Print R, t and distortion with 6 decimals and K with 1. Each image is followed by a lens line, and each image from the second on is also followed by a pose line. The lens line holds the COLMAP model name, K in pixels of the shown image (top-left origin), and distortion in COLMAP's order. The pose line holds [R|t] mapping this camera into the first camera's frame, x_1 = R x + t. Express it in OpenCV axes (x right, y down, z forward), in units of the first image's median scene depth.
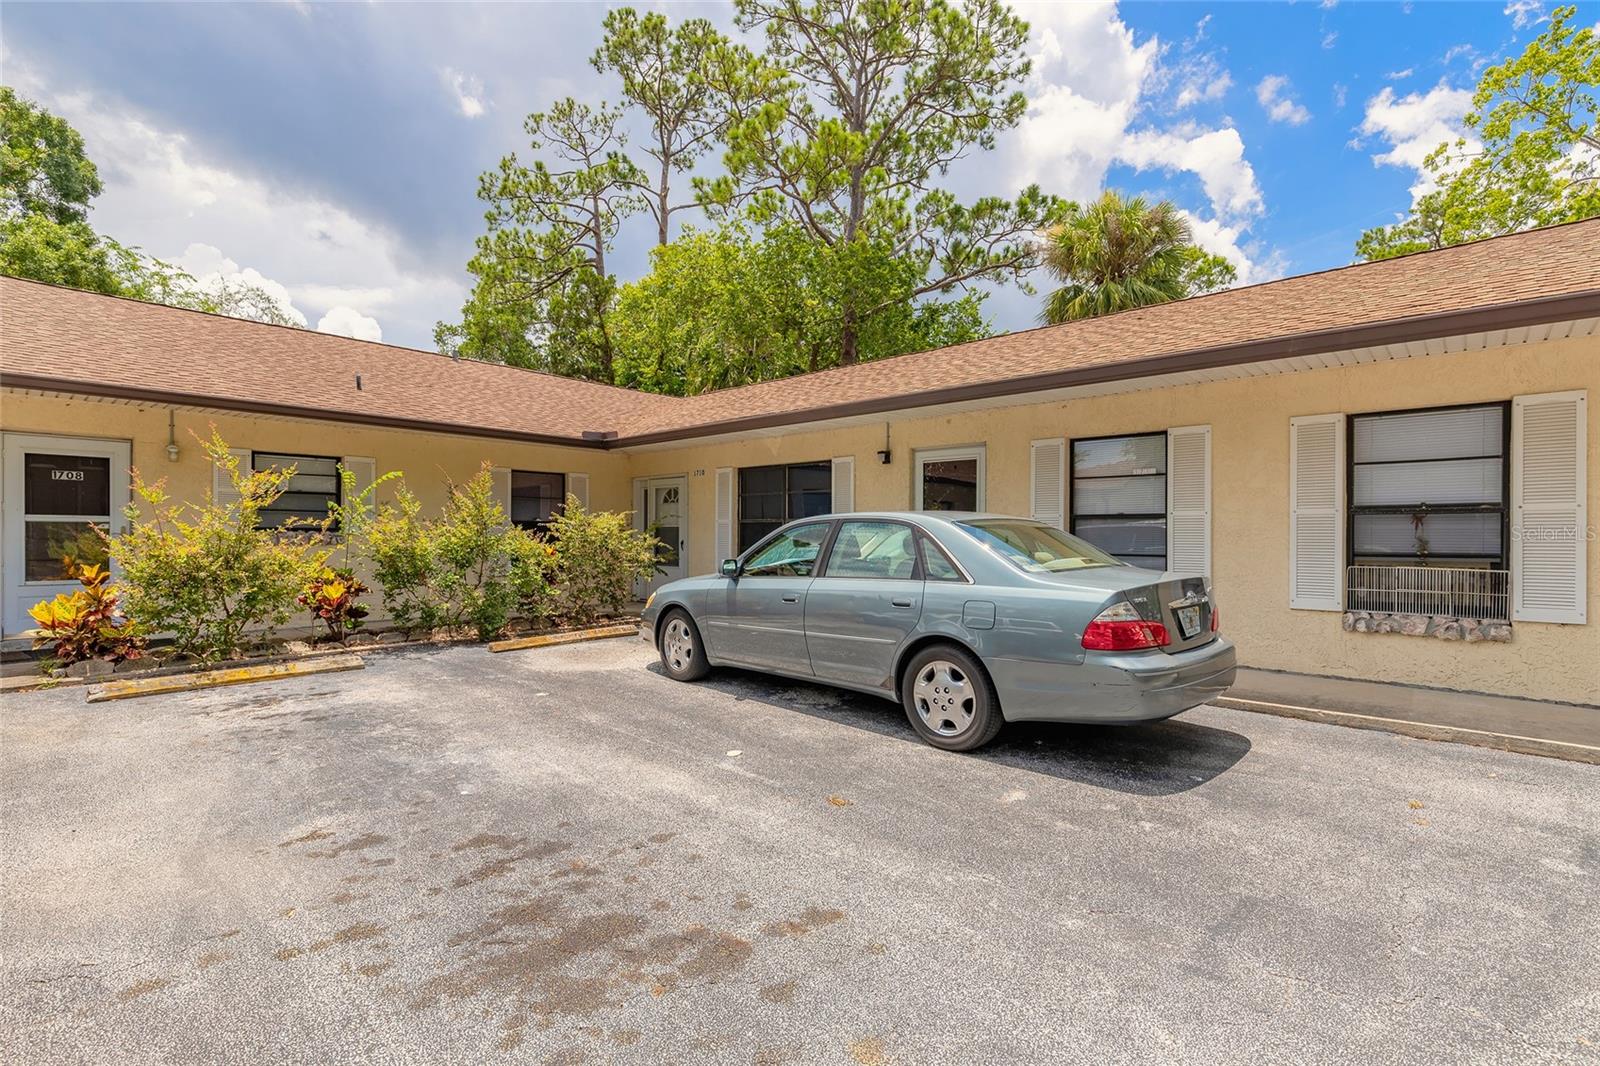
lens RADIAL K [[728.1, 0, 794.5], [0, 728.1, 537.4], [0, 0, 1]] dist [0.008960, -0.000175]
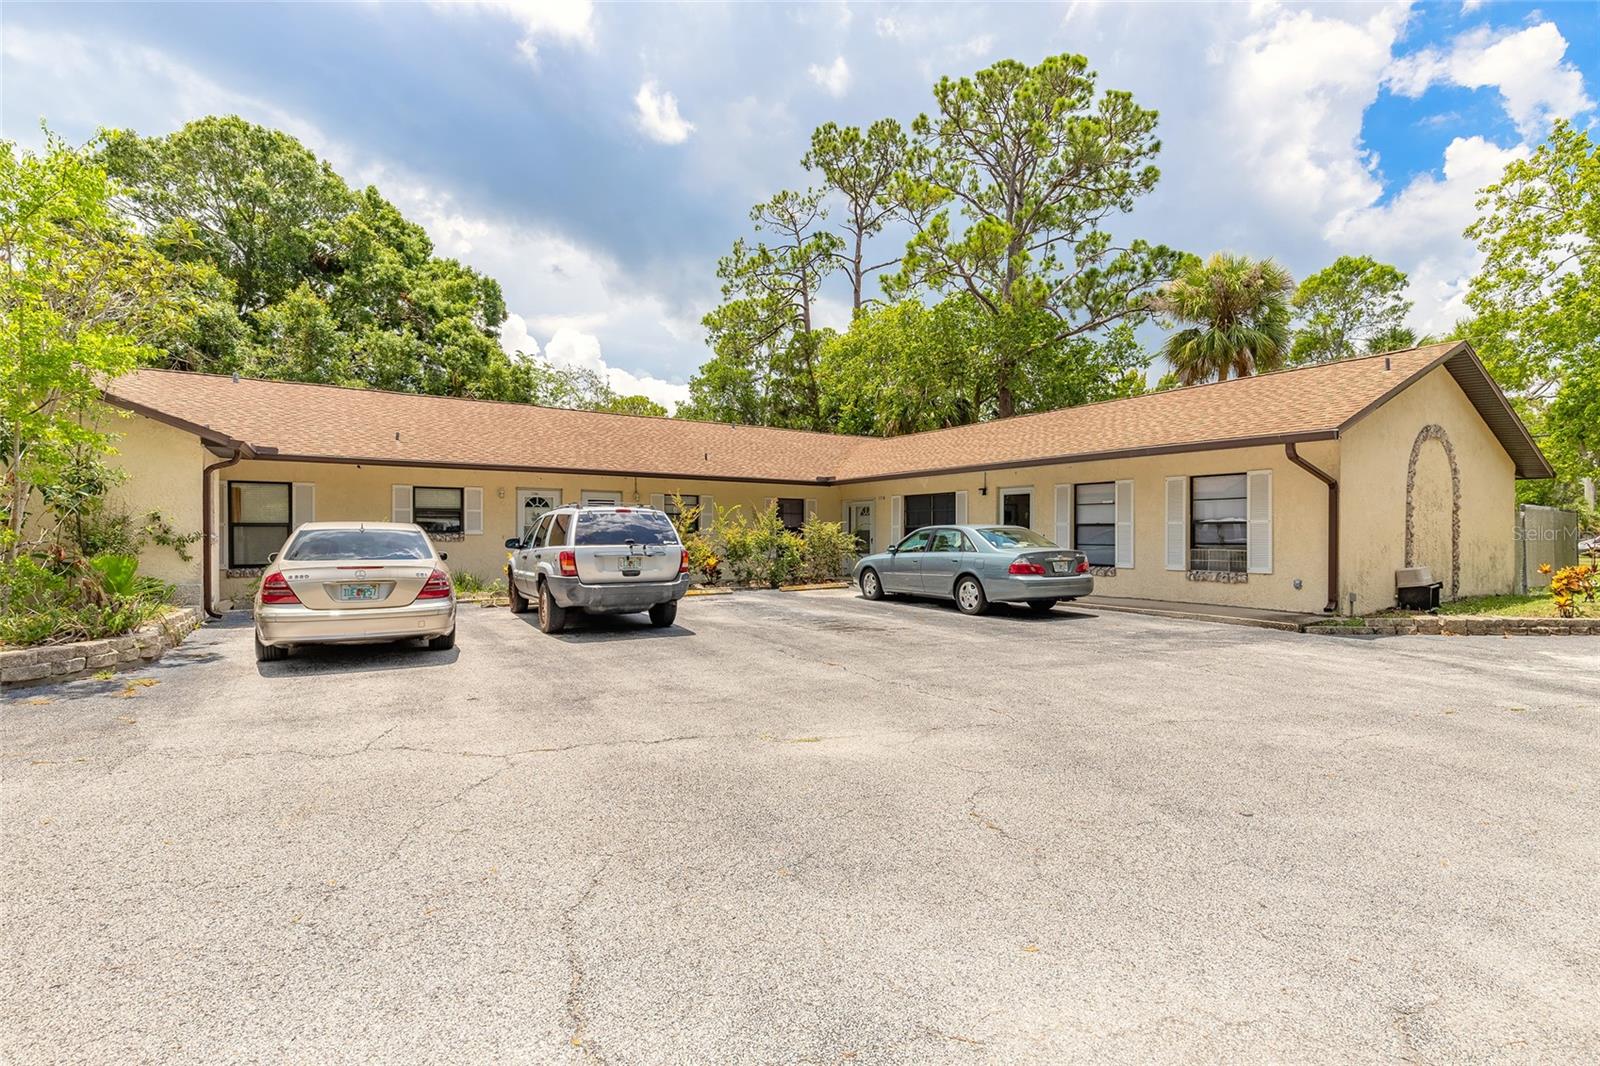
lens RADIAL K [[728.1, 0, 794.5], [0, 728.1, 537.4], [0, 0, 1]] dist [0.008960, -0.000175]
pose [[0.966338, -0.000835, -0.257275, 0.050383], [0.000779, 1.000000, -0.000317, 0.001417], [0.257275, 0.000106, 0.966338, -0.319762]]
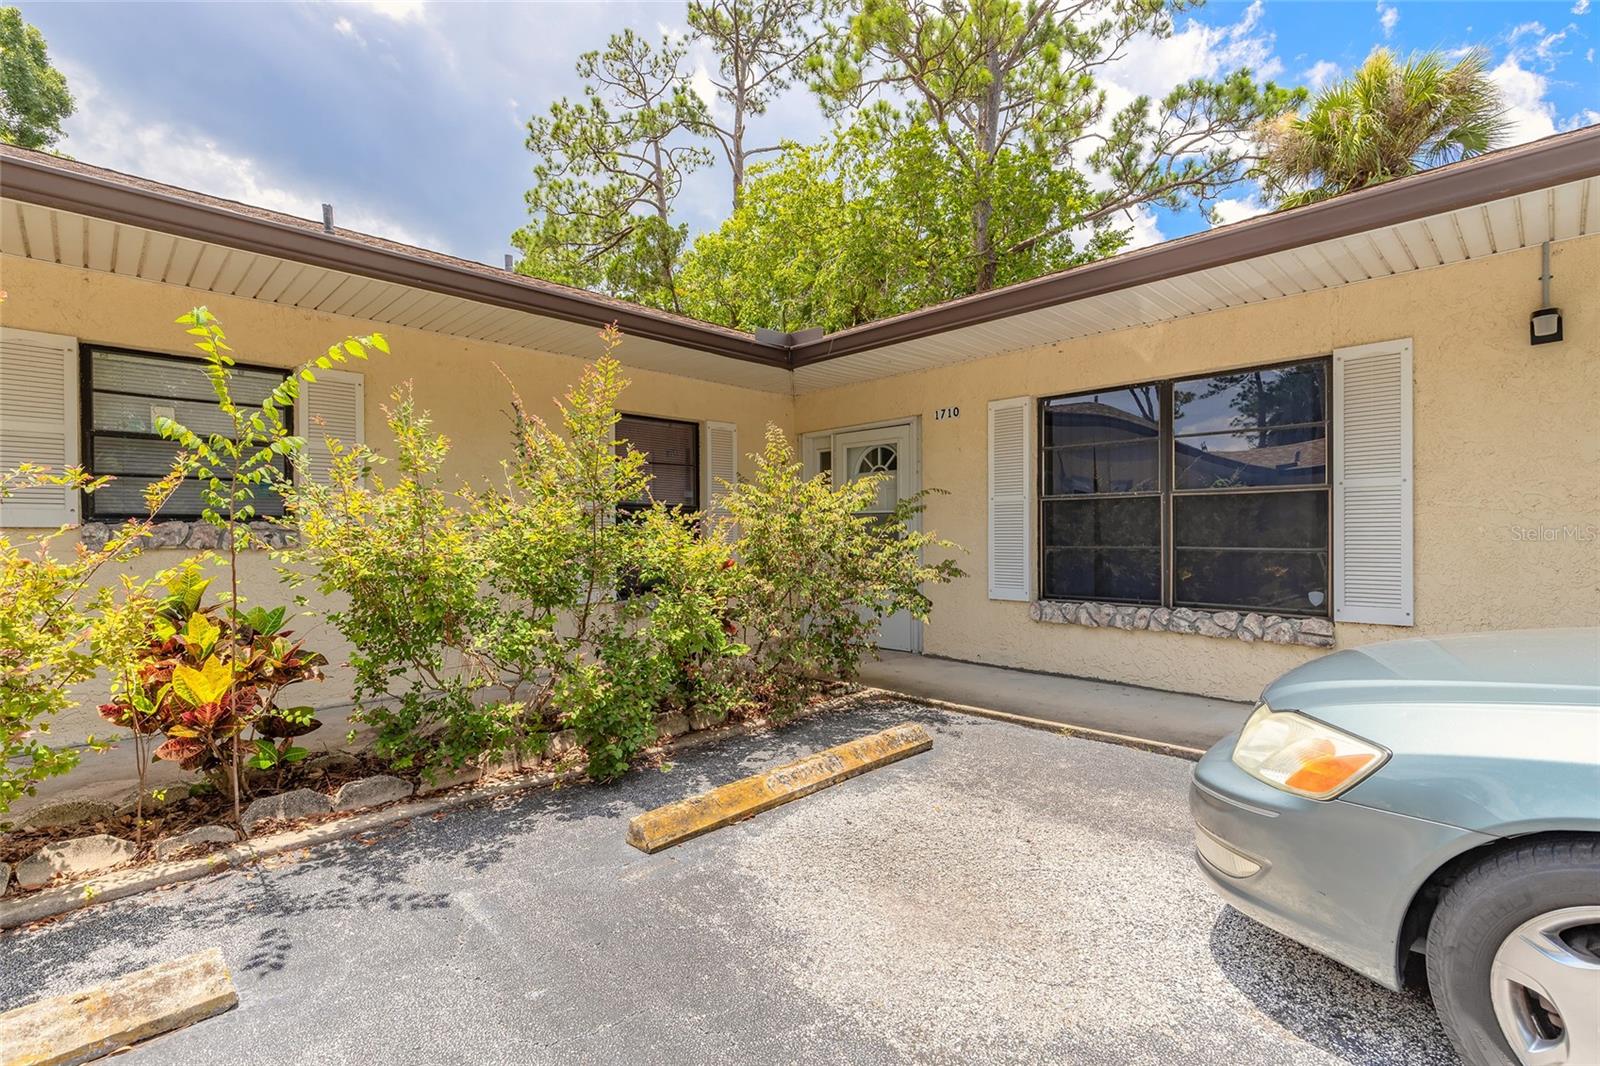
lens RADIAL K [[728.1, 0, 794.5], [0, 728.1, 537.4], [0, 0, 1]] dist [0.008960, -0.000175]
pose [[0.998566, -0.009034, -0.052759, -0.102641], [0.009145, 0.999956, 0.001863, 0.001623], [0.052740, -0.002343, 0.998606, 0.207901]]
